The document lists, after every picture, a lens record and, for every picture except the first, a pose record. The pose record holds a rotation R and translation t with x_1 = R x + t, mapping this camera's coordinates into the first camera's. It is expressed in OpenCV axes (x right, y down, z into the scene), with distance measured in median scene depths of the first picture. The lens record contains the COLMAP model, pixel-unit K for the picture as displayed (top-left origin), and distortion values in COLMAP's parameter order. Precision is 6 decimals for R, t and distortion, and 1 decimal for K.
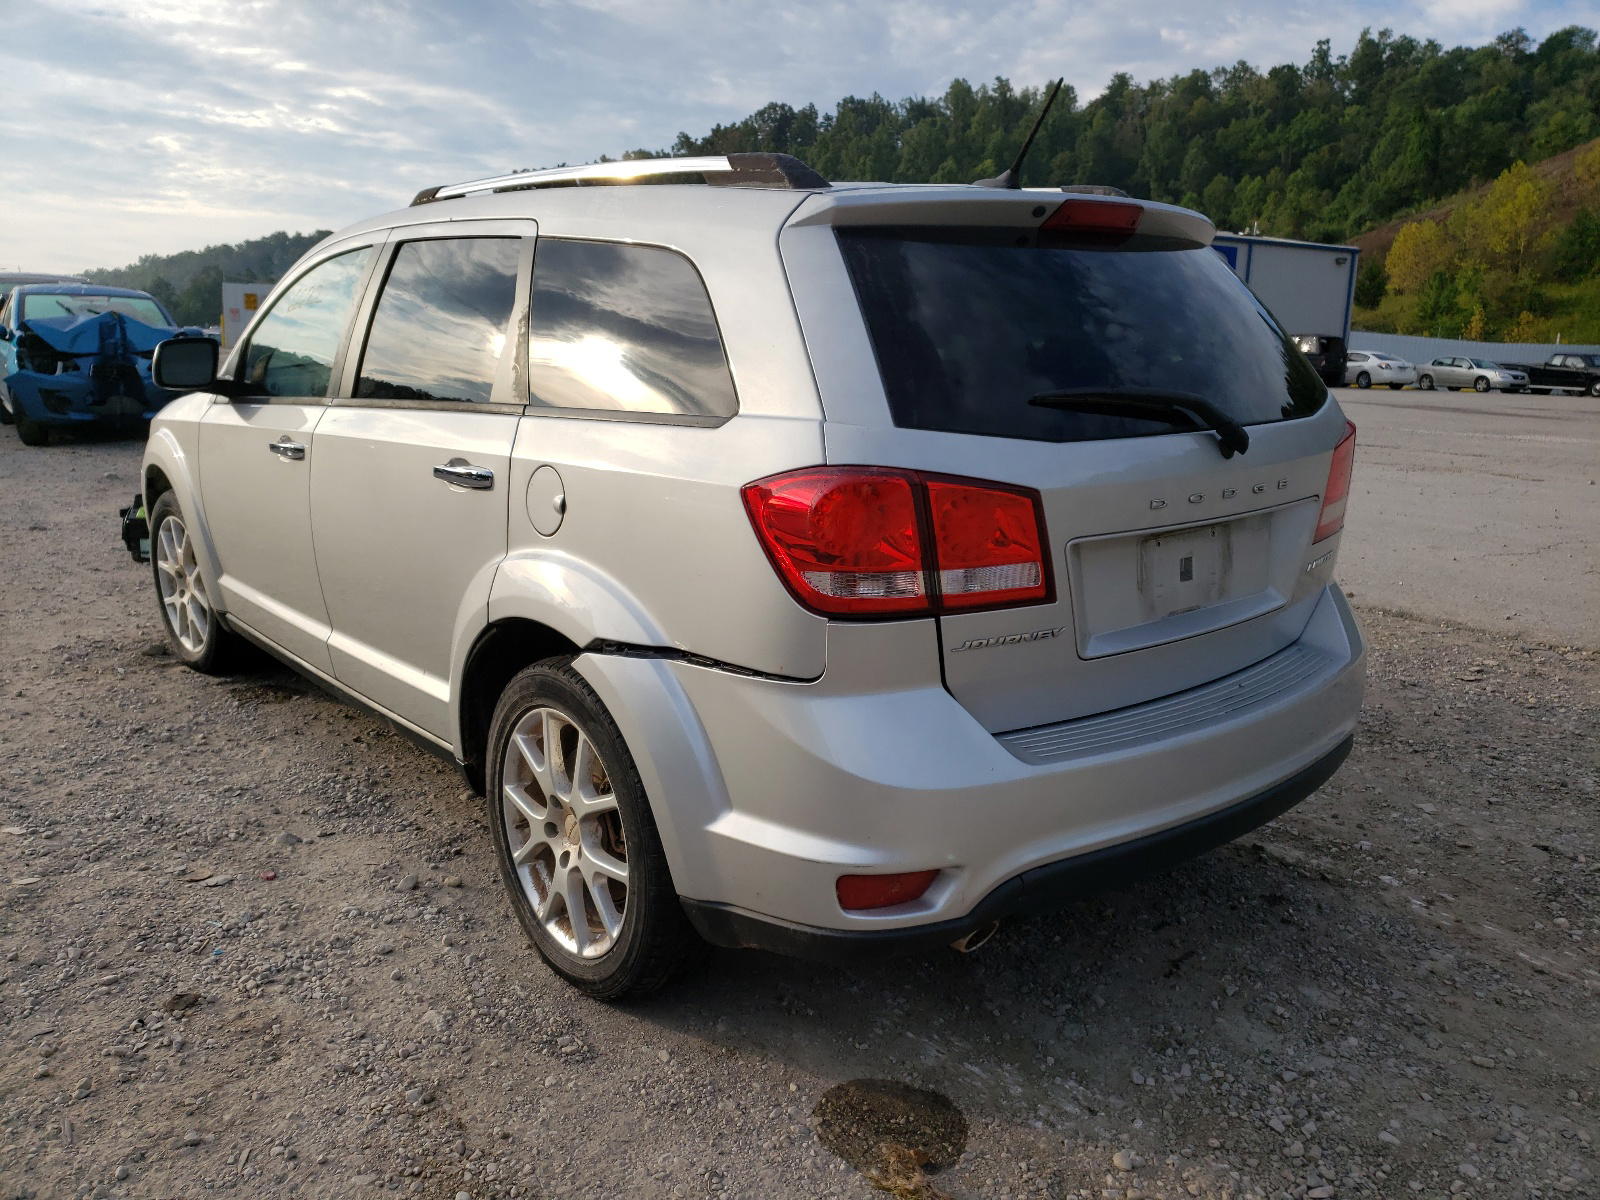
lens RADIAL K [[1263.4, 0, 800.0], [0, 1263.4, 600.0], [0, 0, 1]] dist [-0.006440, 0.062456]
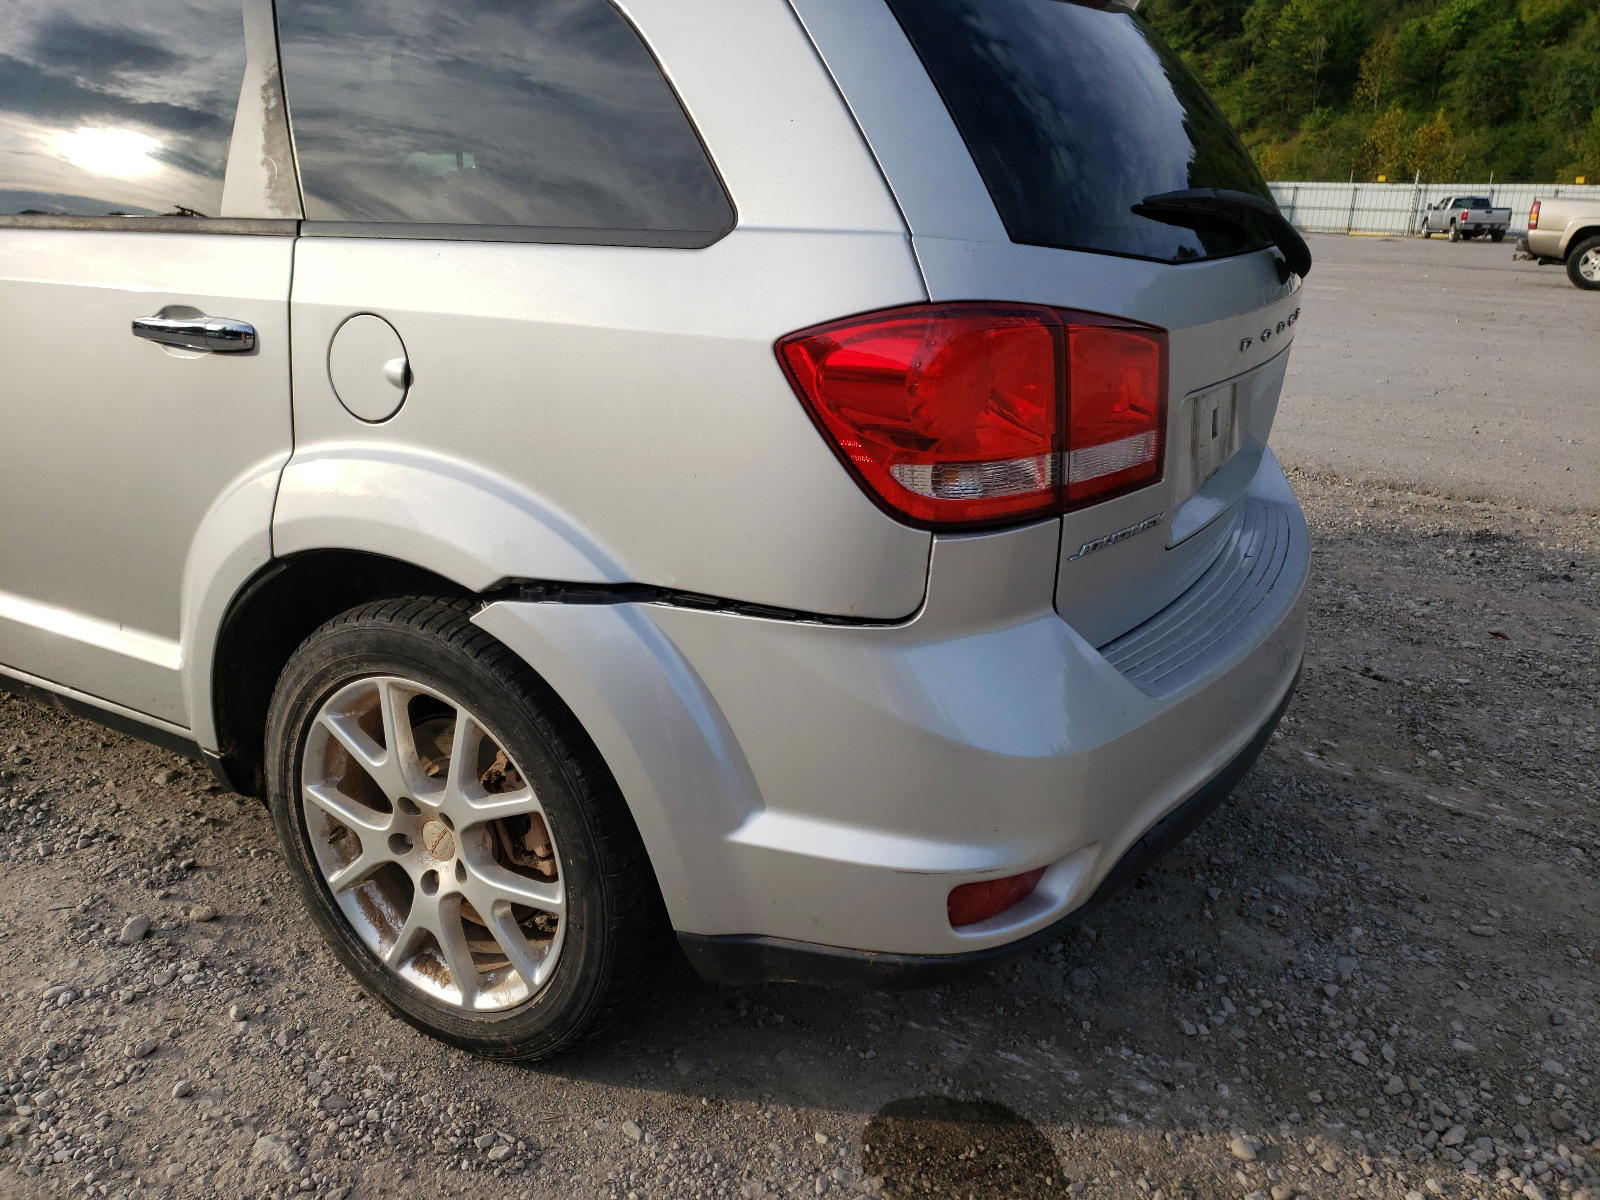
lens RADIAL K [[1263.4, 0, 800.0], [0, 1263.4, 600.0], [0, 0, 1]] dist [-0.006440, 0.062456]
pose [[0.941895, -0.099187, 0.320928, -0.211759], [0.057830, 0.989027, 0.135946, -0.036260], [-0.330891, -0.109487, 0.937296, 0.300434]]
